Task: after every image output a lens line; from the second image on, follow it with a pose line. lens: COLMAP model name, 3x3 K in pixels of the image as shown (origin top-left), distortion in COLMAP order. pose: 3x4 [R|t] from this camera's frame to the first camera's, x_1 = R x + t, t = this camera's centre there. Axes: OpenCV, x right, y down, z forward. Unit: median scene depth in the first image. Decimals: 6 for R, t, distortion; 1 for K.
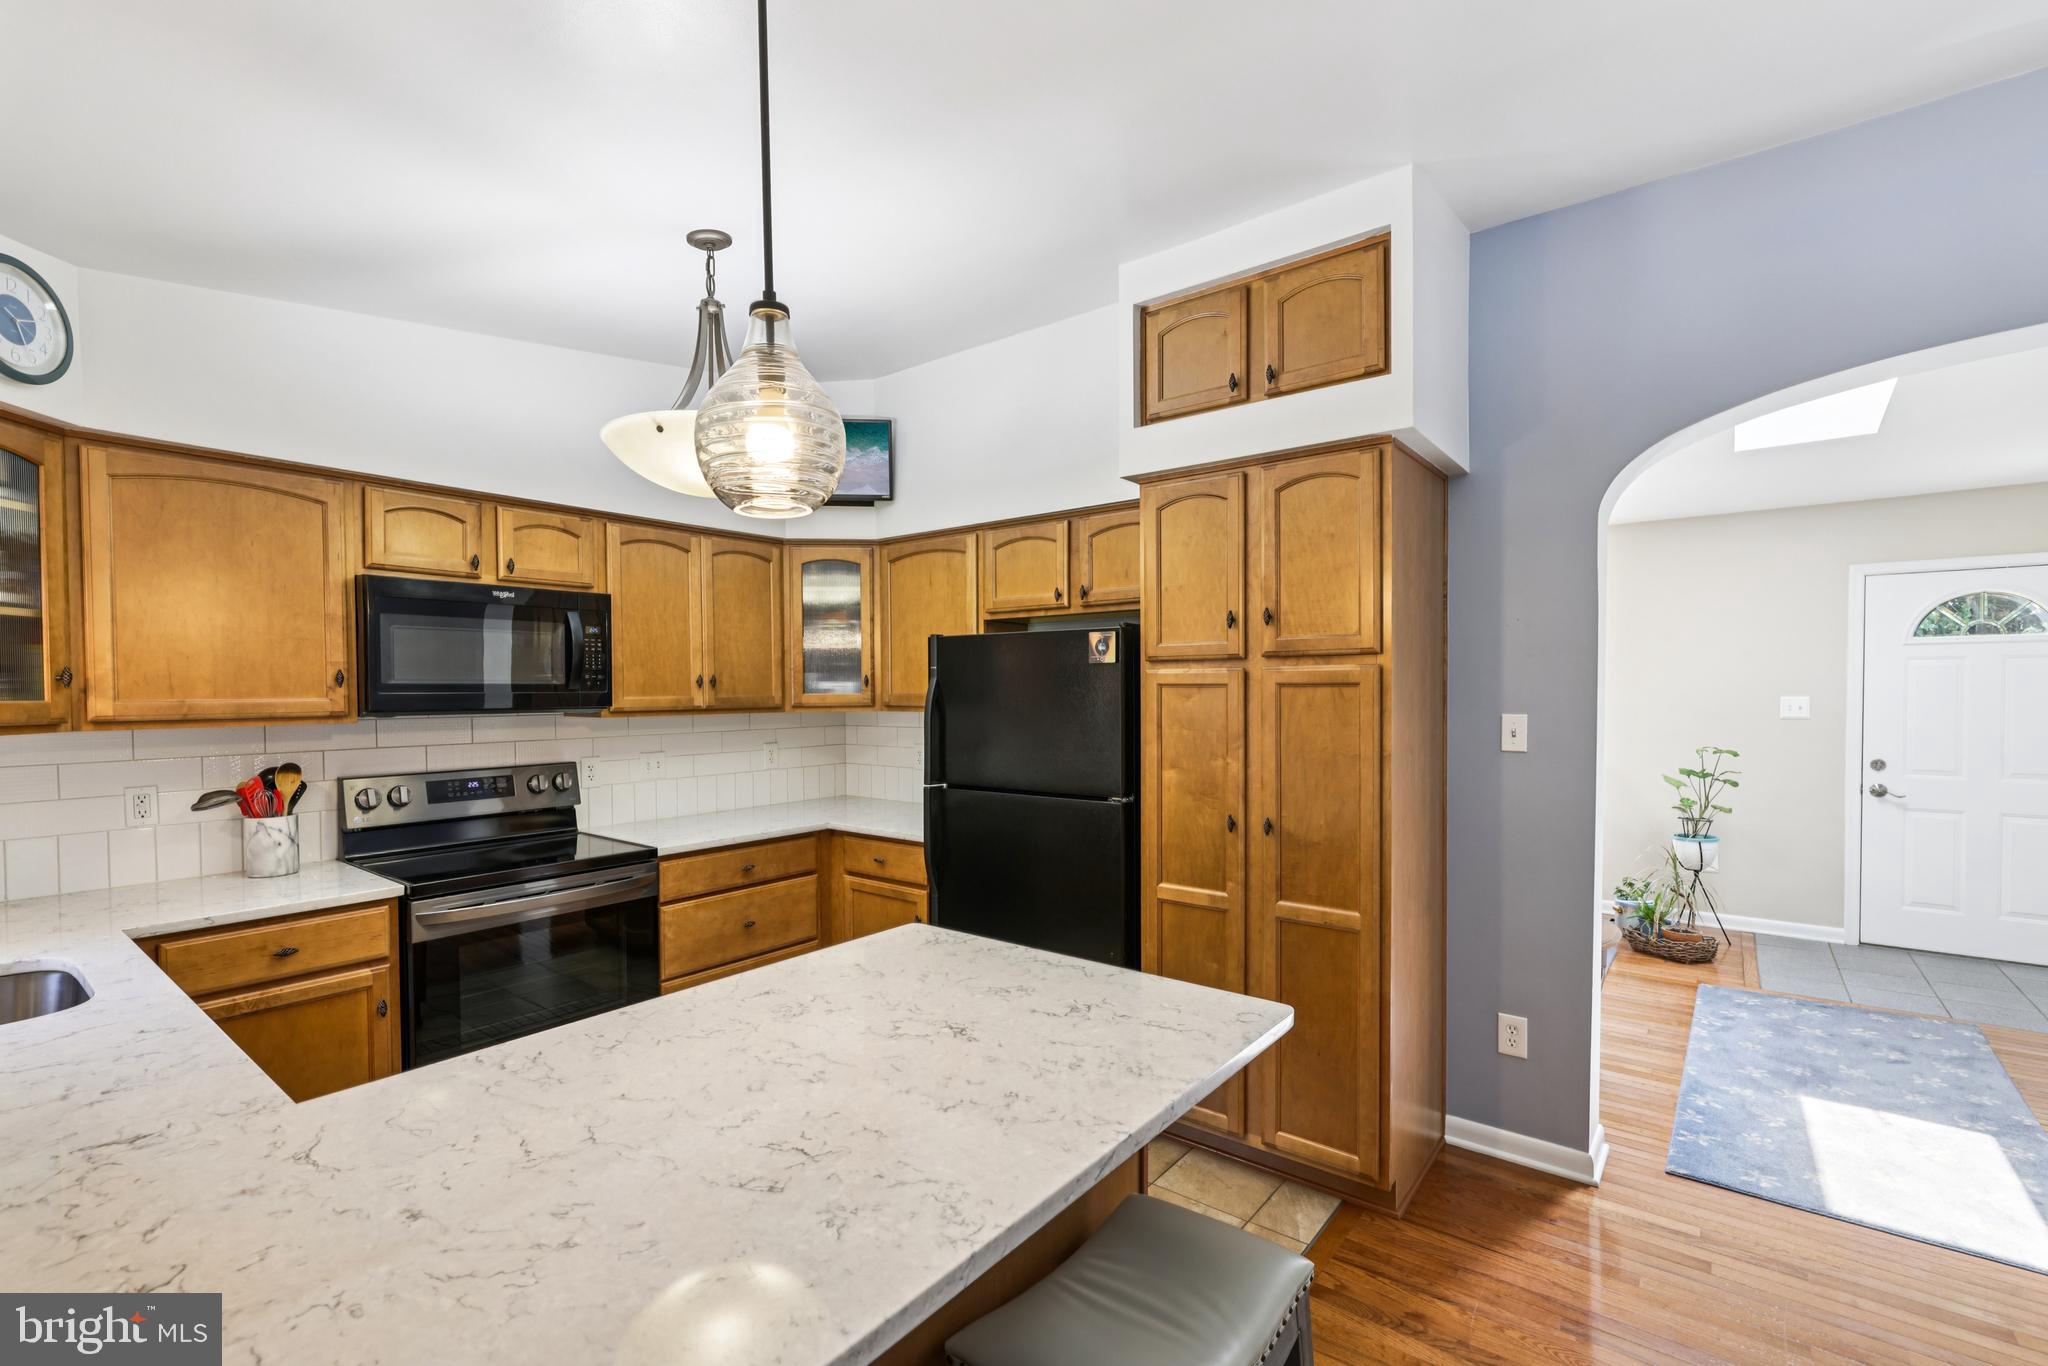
lens RADIAL K [[897.4, 0, 1004.7], [0, 897.4, 698.2], [0, 0, 1]] dist [-0.001480, -0.000301]
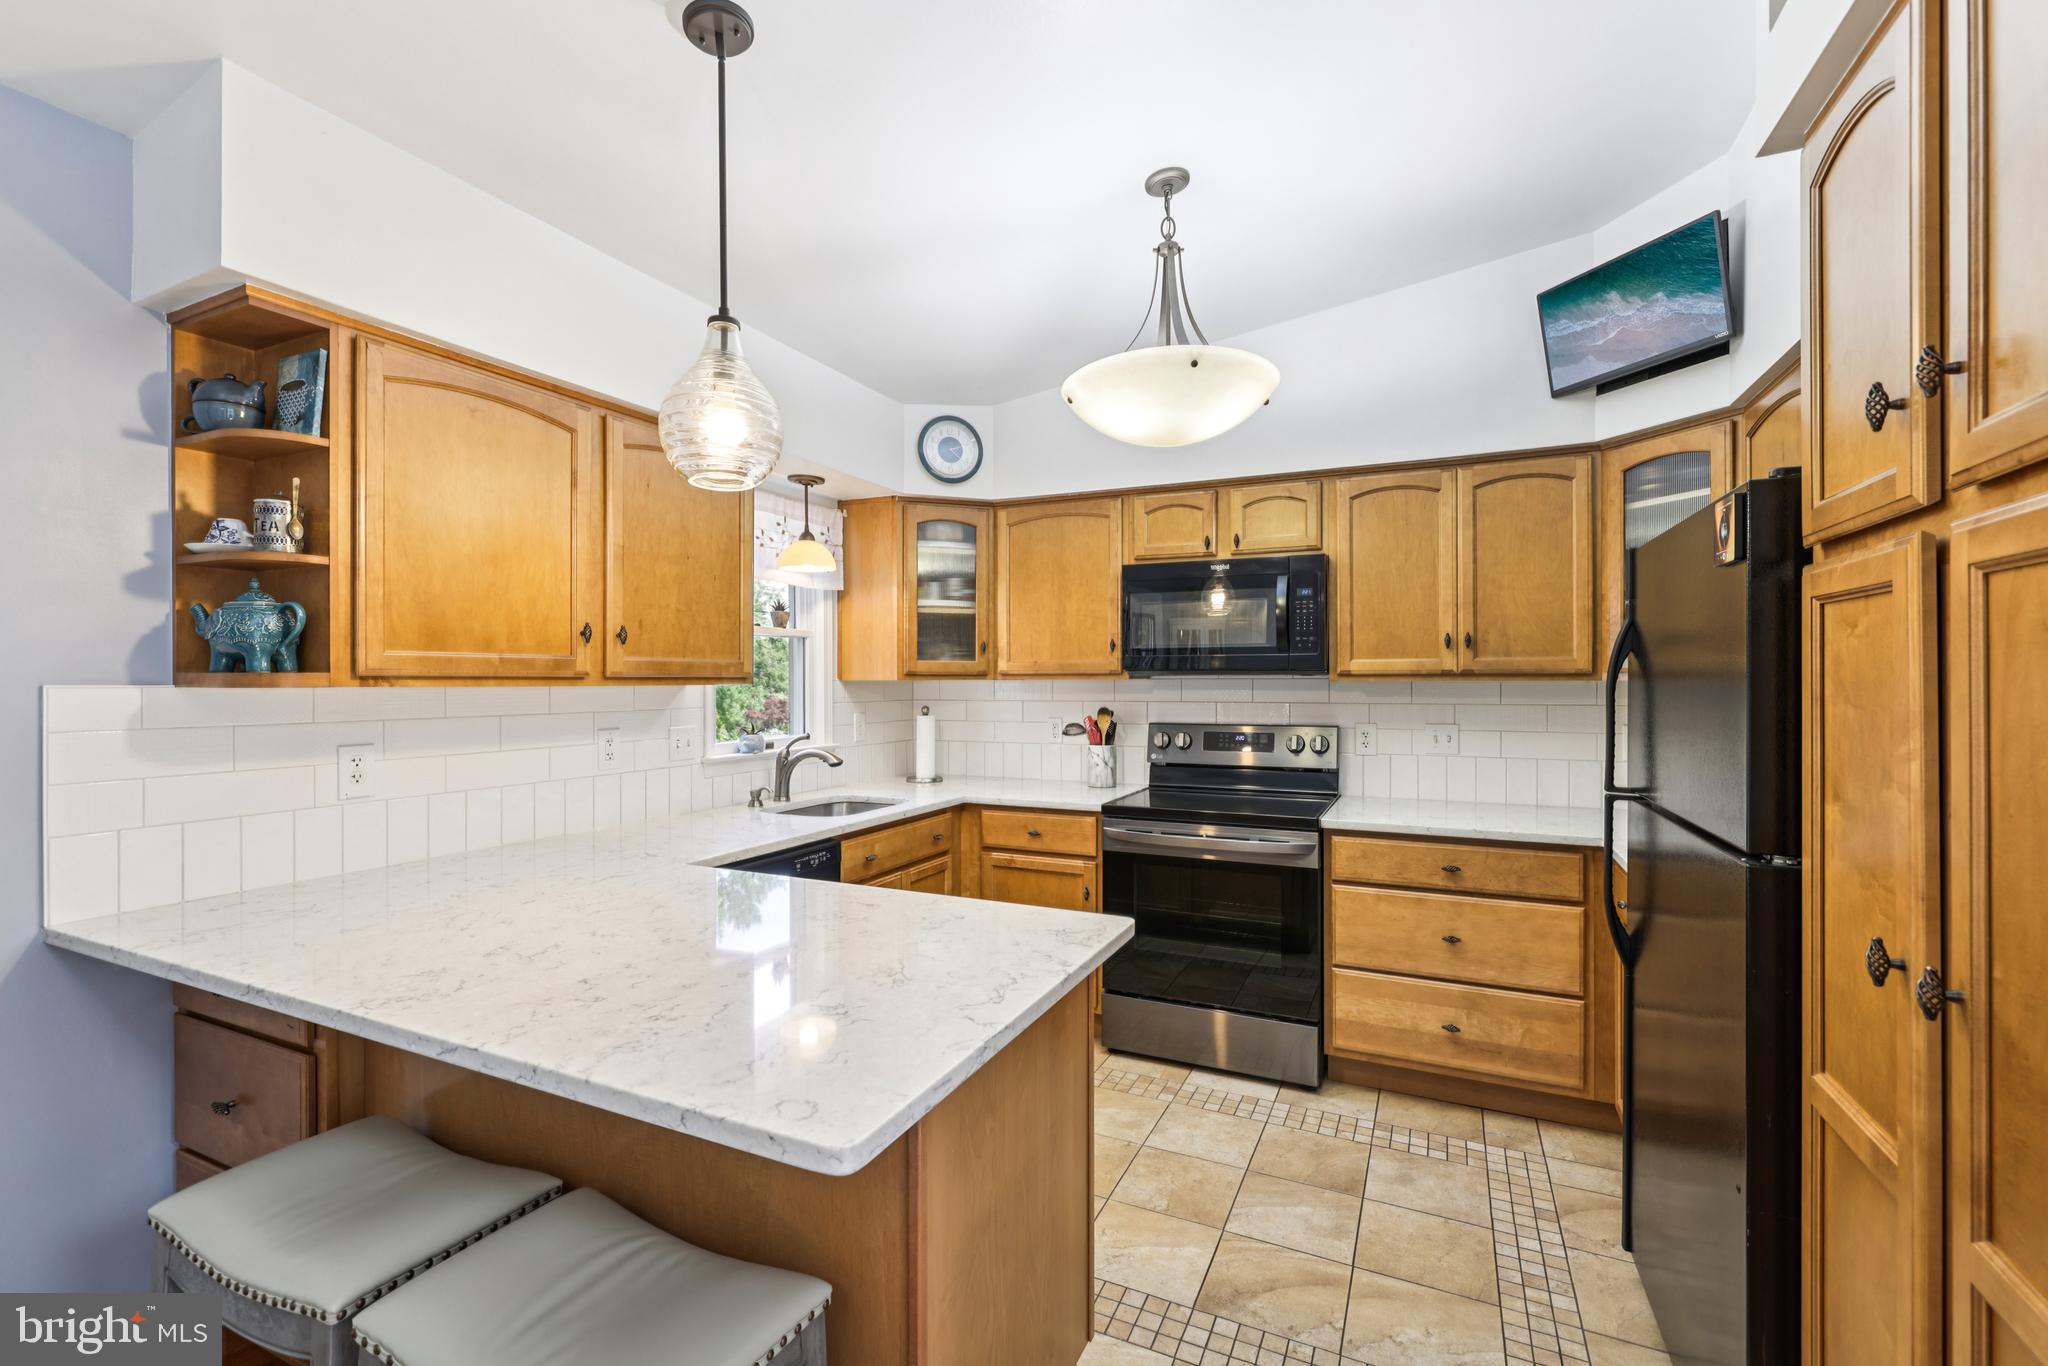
lens RADIAL K [[882.1, 0, 1016.8], [0, 882.1, 676.4], [0, 0, 1]] dist [-0.000904, 0.000021]
pose [[0.229320, 0.002902, -0.973347, 0.434826], [-0.011502, 0.999934, 0.000271, 0.022049], [0.973283, 0.011134, 0.229338, 0.477088]]
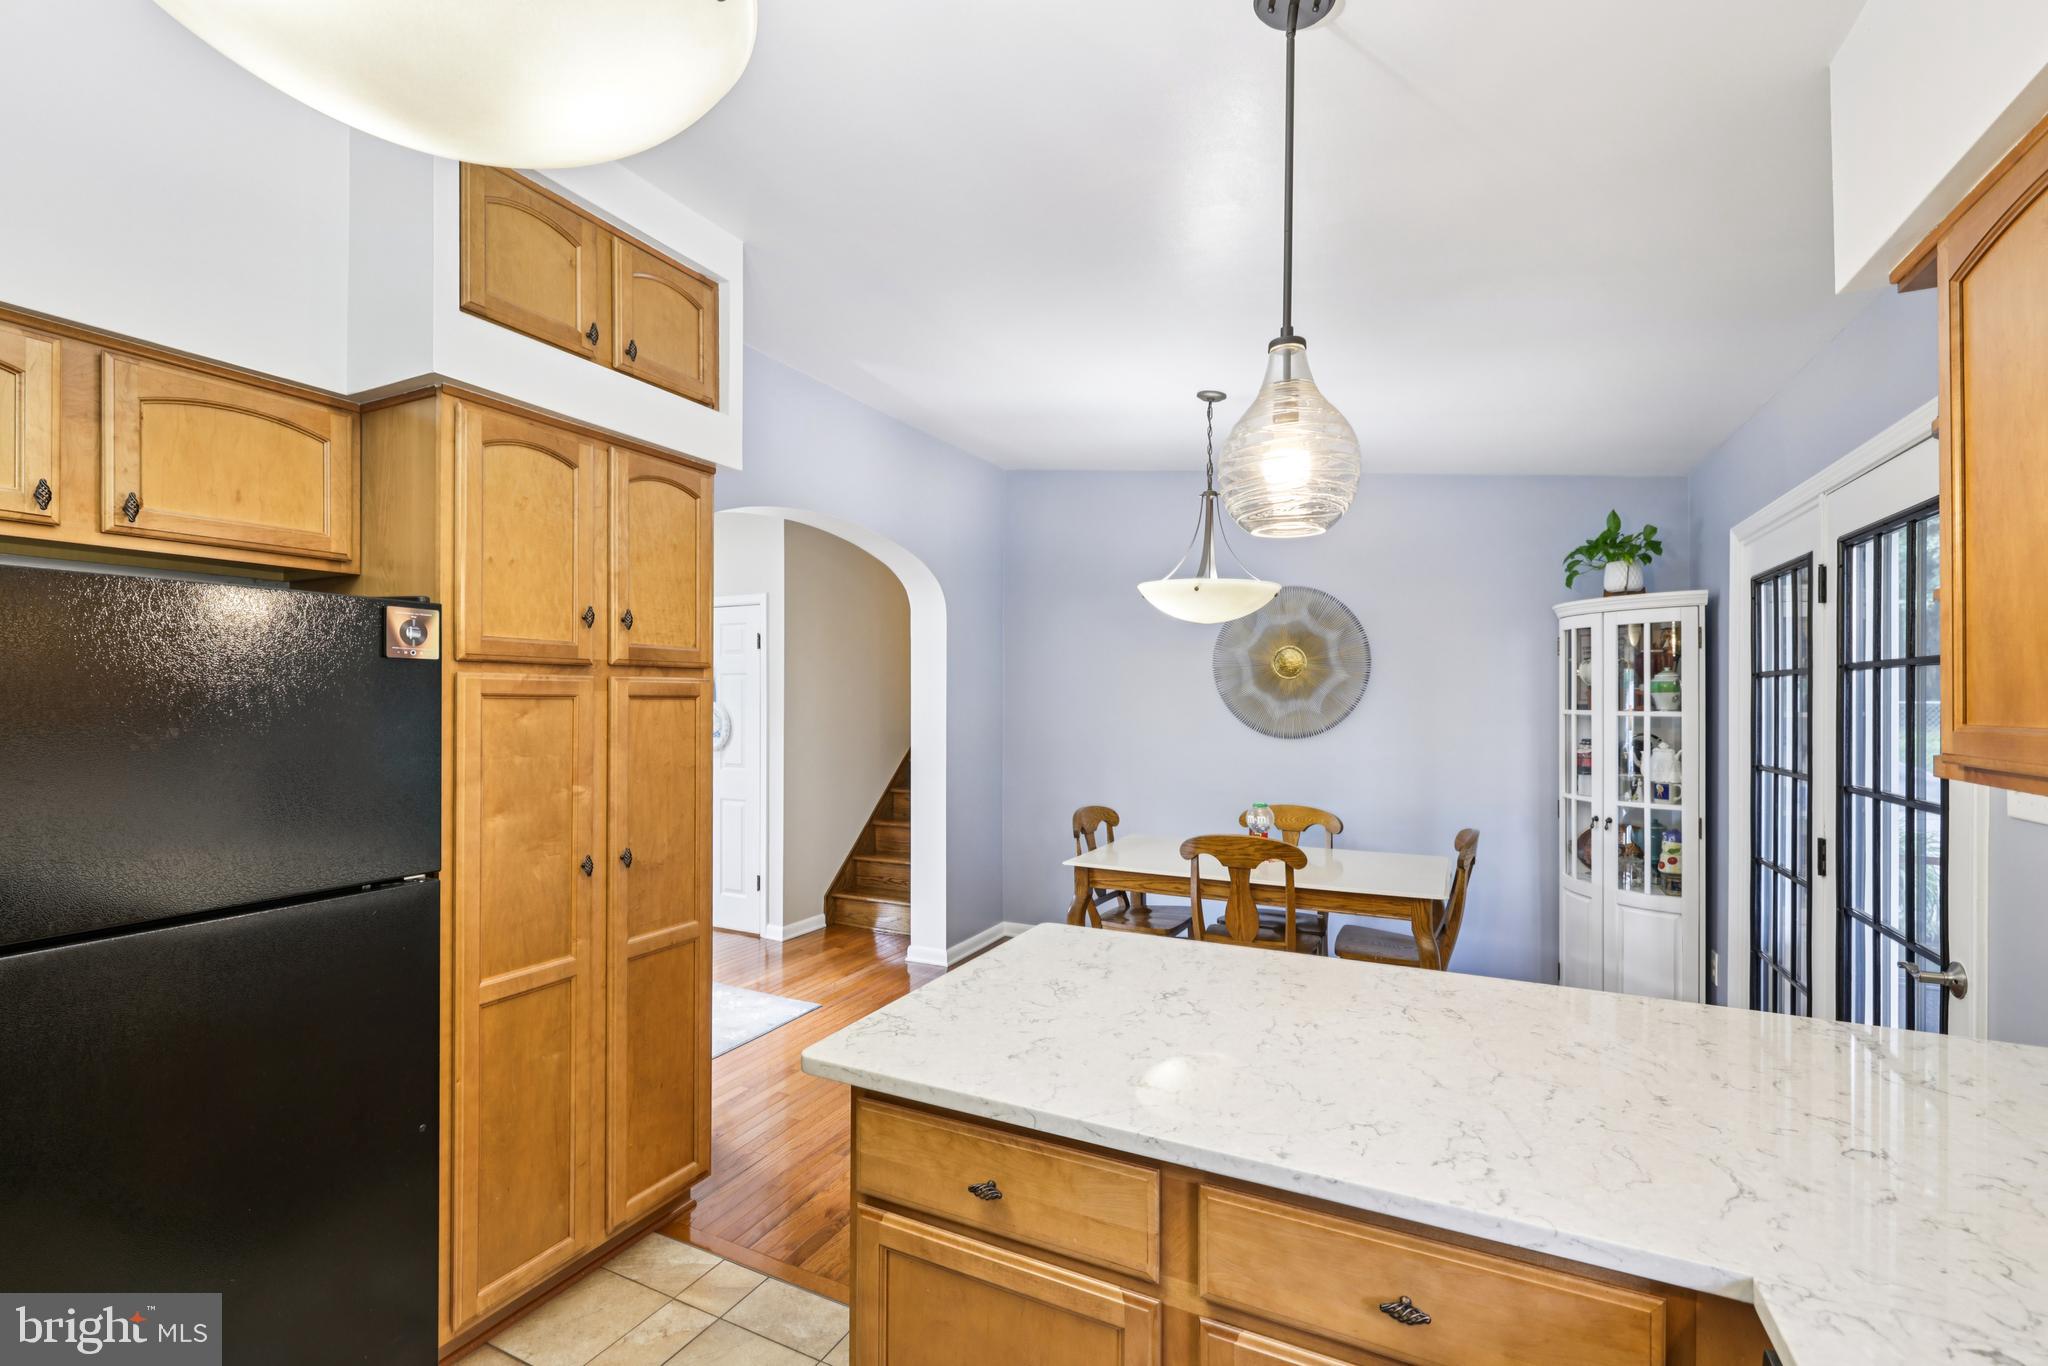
lens RADIAL K [[888.8, 0, 1017.8], [0, 888.8, 688.0], [0, 0, 1]] dist [0.000911, 0.000371]
pose [[-0.211072, 0.017109, 0.977321, -0.522350], [0.011340, 0.999822, -0.015053, -0.004892], [-0.977405, 0.007905, -0.211229, 0.656375]]
